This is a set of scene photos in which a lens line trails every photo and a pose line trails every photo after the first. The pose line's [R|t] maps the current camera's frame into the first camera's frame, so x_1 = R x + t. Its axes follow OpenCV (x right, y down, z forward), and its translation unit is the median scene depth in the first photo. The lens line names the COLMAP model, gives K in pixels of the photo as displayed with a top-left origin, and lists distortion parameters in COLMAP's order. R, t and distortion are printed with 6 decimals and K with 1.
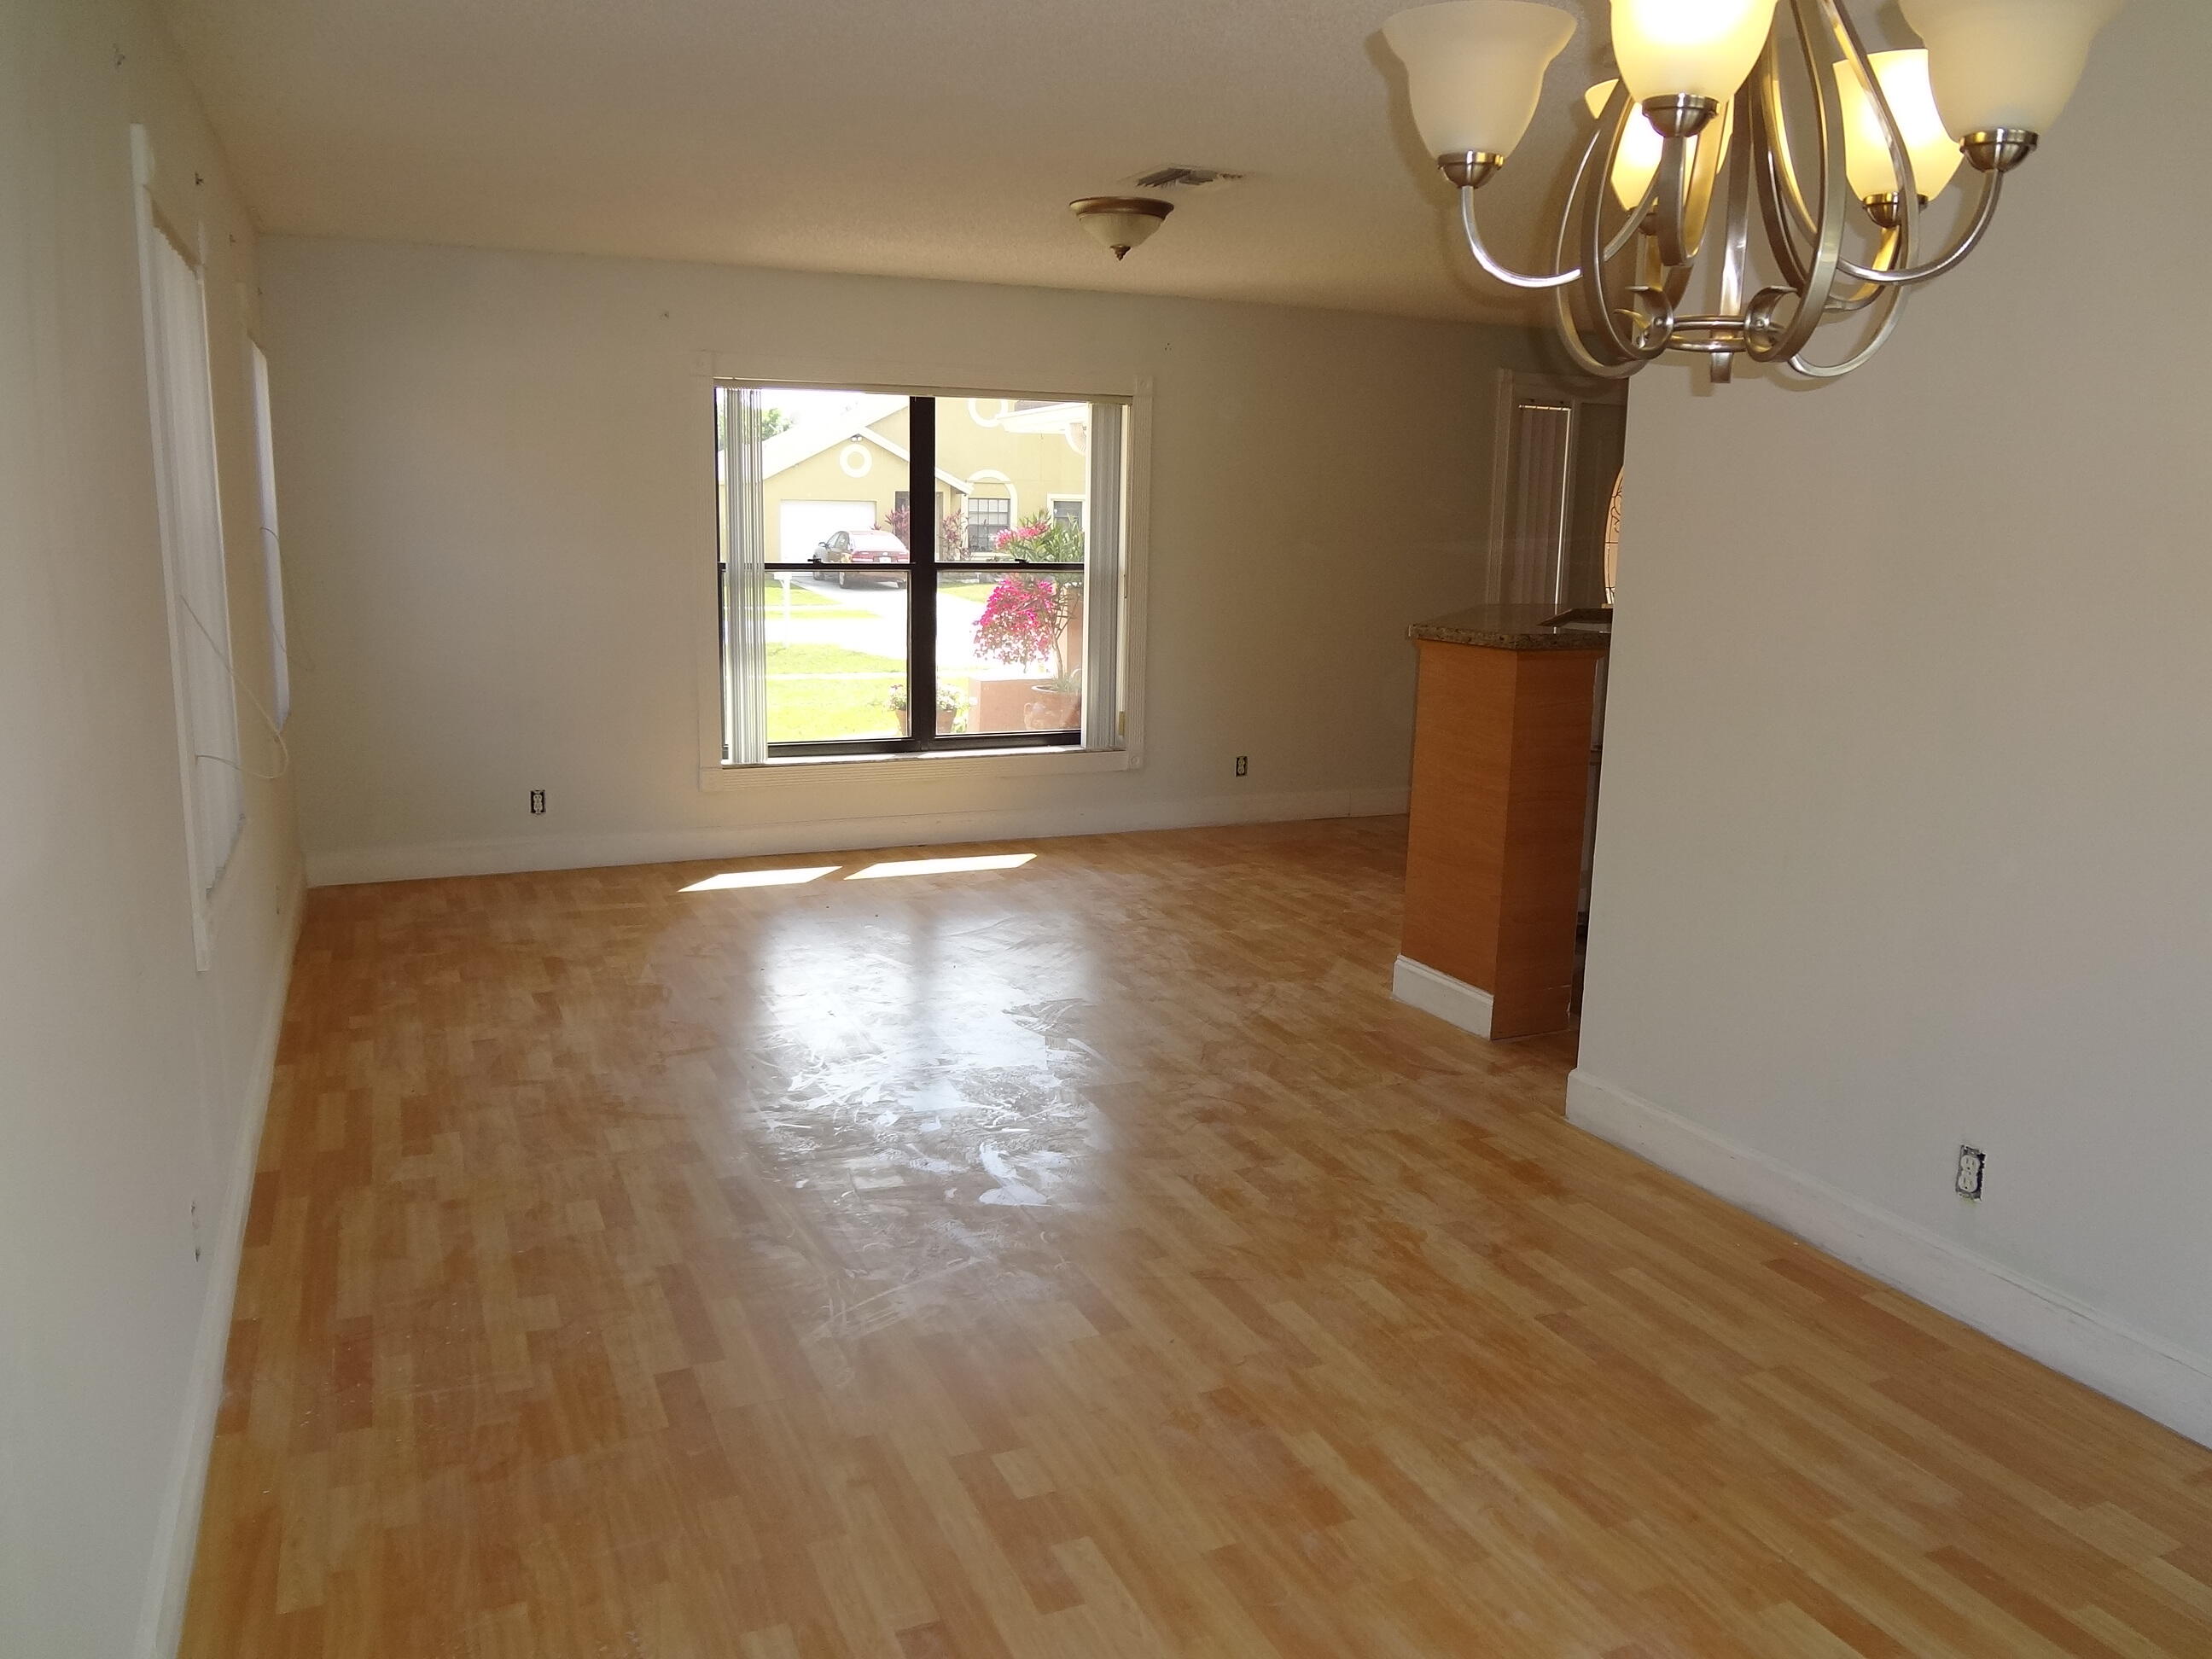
lens RADIAL K [[1662.1, 0, 1106.0], [0, 1662.1, 829.5], [0, 0, 1]] dist [-0.034016, -0.001577]
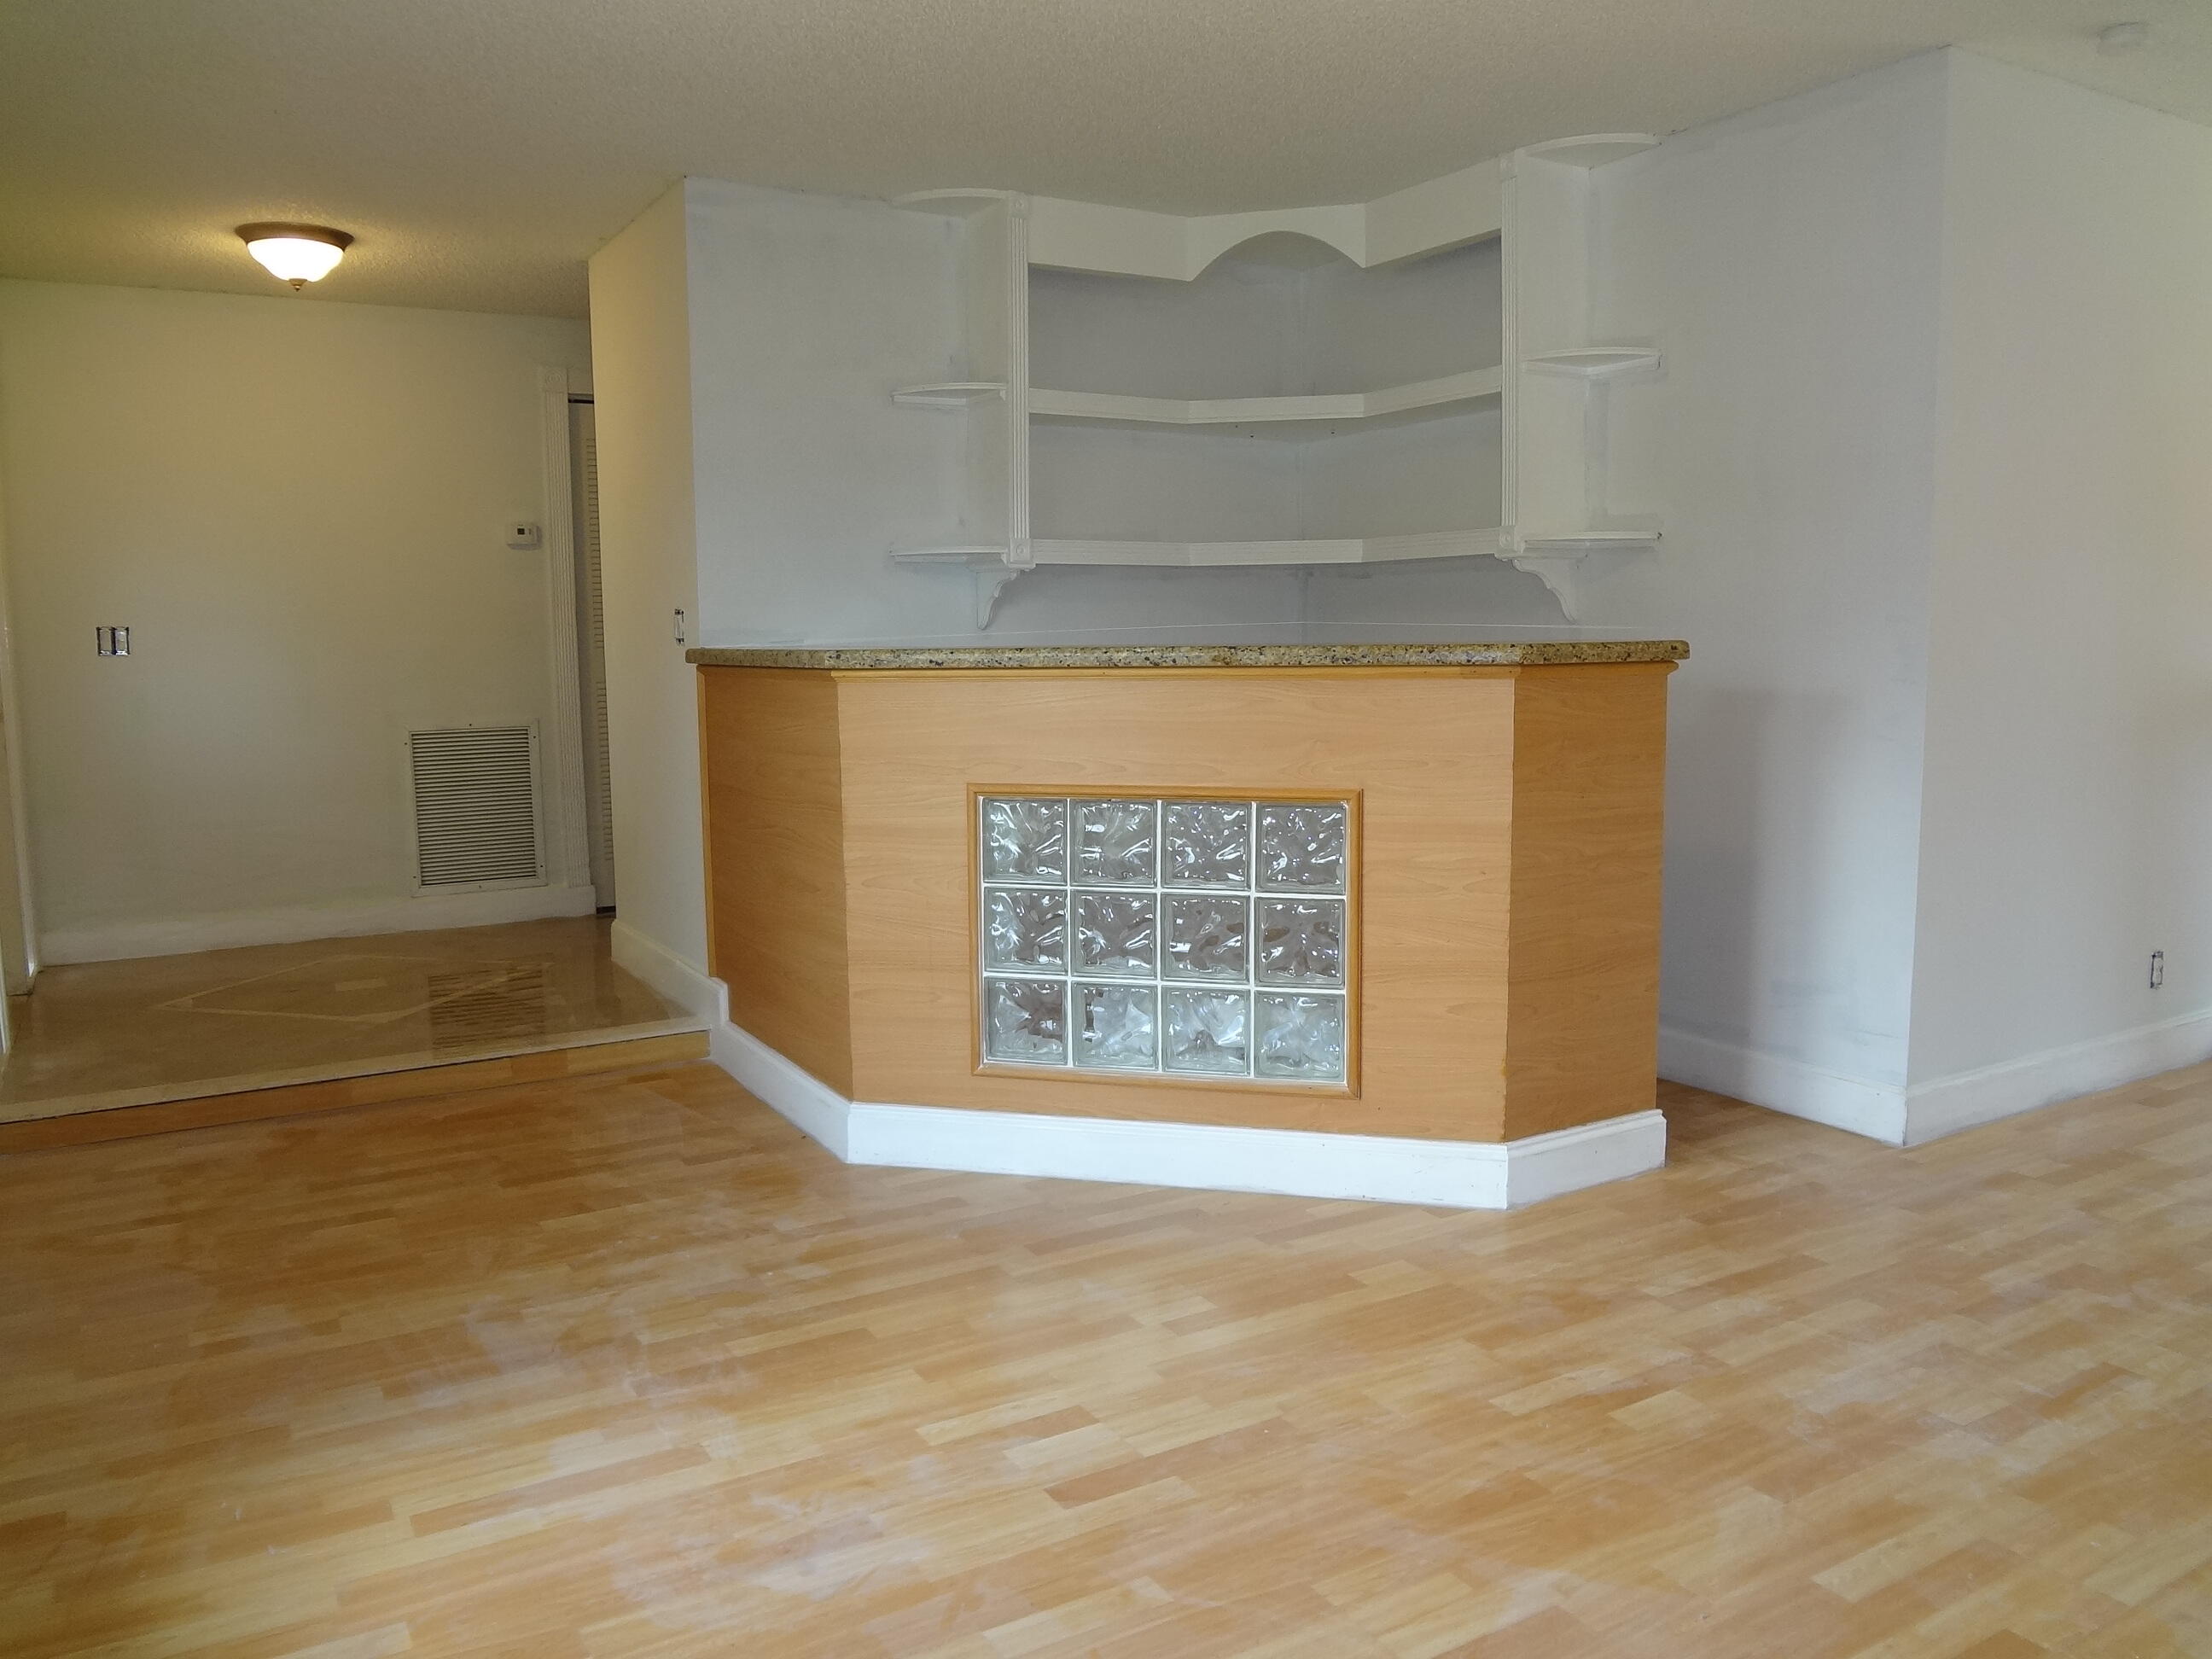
lens RADIAL K [[1662.1, 0, 1106.0], [0, 1662.1, 829.5], [0, 0, 1]] dist [-0.034016, -0.001577]
pose [[-0.120300, -0.132003, 0.983922, -0.485653], [0.195274, 0.968611, 0.153824, -0.197068], [-0.973343, 0.210639, -0.090747, 1.344115]]
